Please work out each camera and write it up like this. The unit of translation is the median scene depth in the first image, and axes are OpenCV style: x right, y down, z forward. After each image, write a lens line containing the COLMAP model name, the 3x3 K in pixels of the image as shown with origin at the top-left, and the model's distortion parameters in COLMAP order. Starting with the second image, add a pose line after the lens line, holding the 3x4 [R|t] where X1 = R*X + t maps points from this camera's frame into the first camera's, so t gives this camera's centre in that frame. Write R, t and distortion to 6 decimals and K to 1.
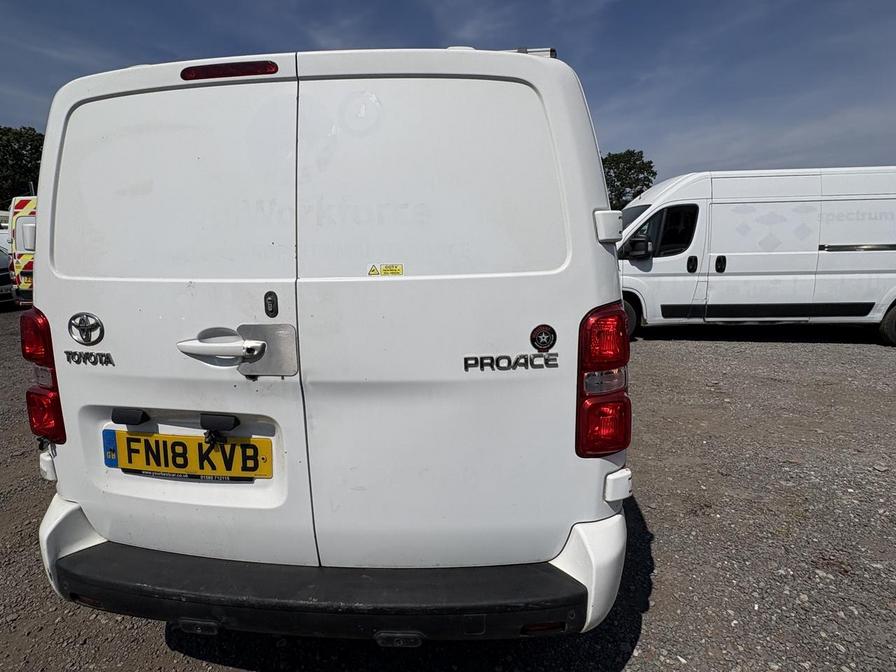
lens RADIAL K [[479.7, 0, 447.8], [0, 479.7, 340.9], [0, 0, 1]] dist [0.002813, 0.001773]
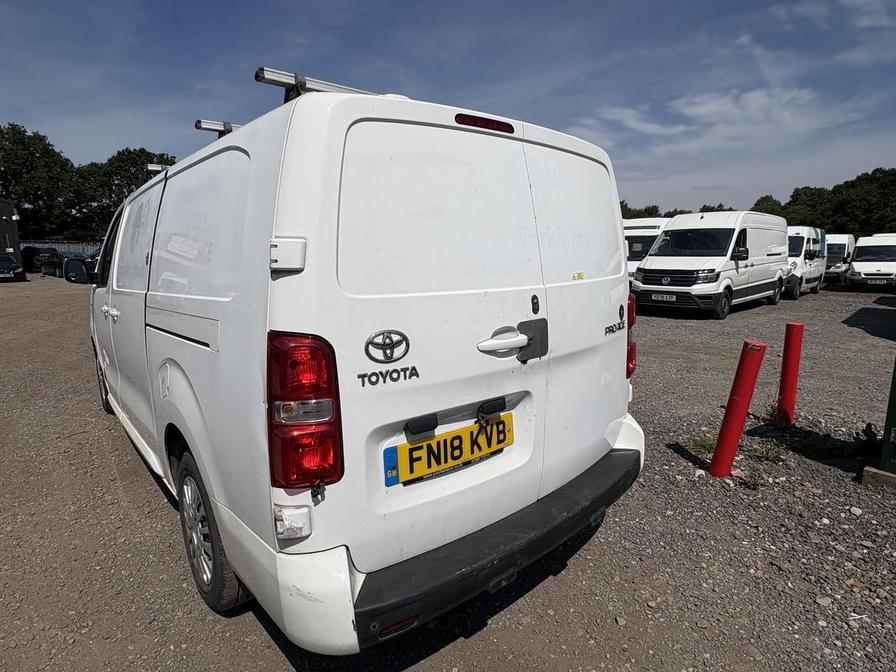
lens RADIAL K [[484.6, 0, 443.2], [0, 484.6, 339.0], [0, 0, 1]] dist [0.001846, 0.000131]
pose [[0.687006, -0.124461, 0.715913, -1.368653], [0.144648, 0.988929, 0.033117, -0.055851], [-0.712109, 0.080804, 0.697403, 0.215023]]
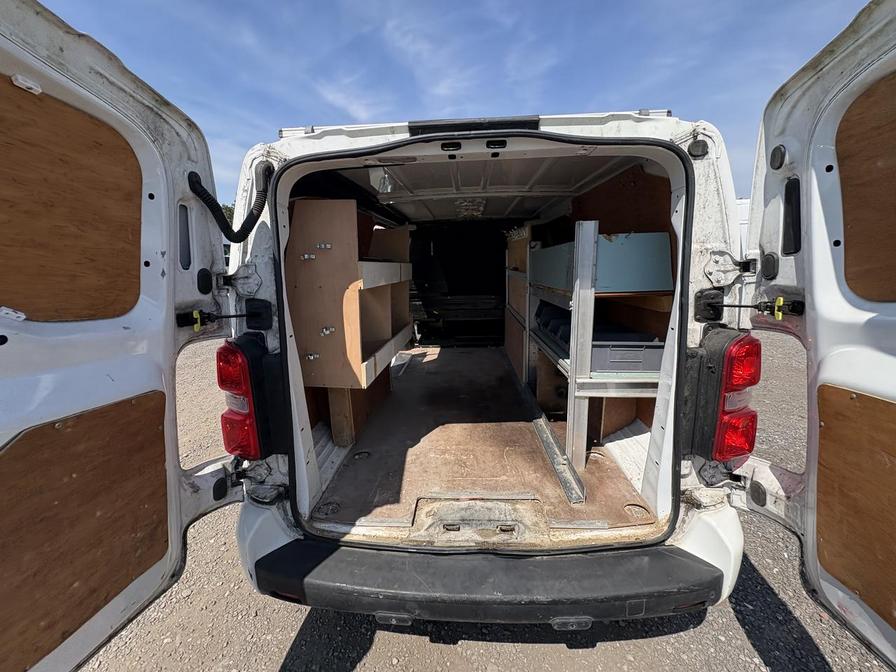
lens RADIAL K [[359.4, 0, 449.8], [0, 359.4, 341.3], [0, 0, 1]] dist [0.003459, 0.000375]
pose [[0.998795, -0.024406, 0.042581, -0.392066], [0.022751, 0.998983, 0.038935, -0.103030], [-0.043488, -0.037919, 0.998334, 0.146476]]
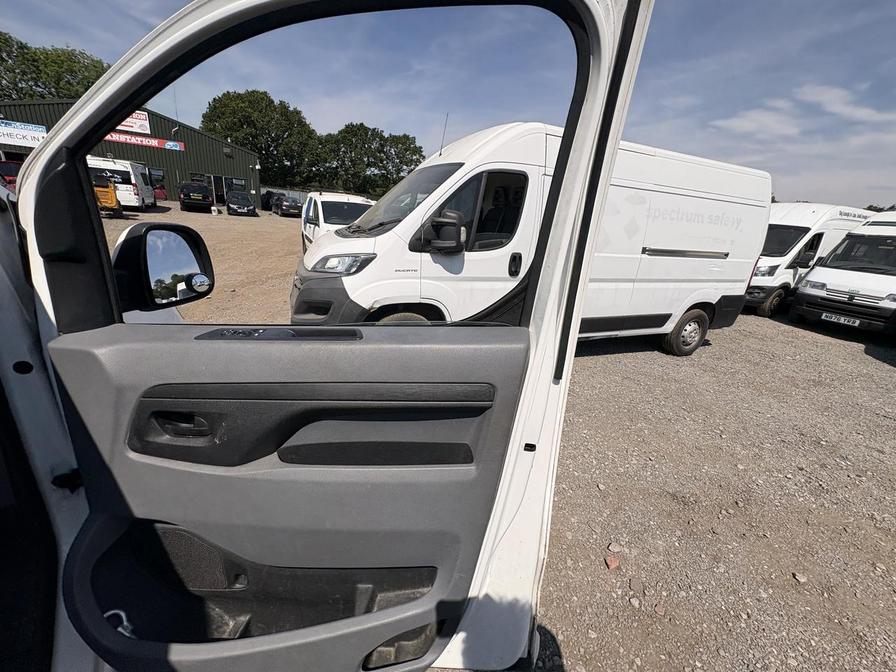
lens RADIAL K [[356.4, 0, 449.9], [0, 356.4, 326.6], [0, 0, 1]] dist [-0.001472, 0.000882]
pose [[0.883663, -0.049713, 0.465476, 0.912038], [-0.009705, 0.992186, 0.124391, -0.652131], [-0.468023, -0.114437, 0.876275, 2.864488]]
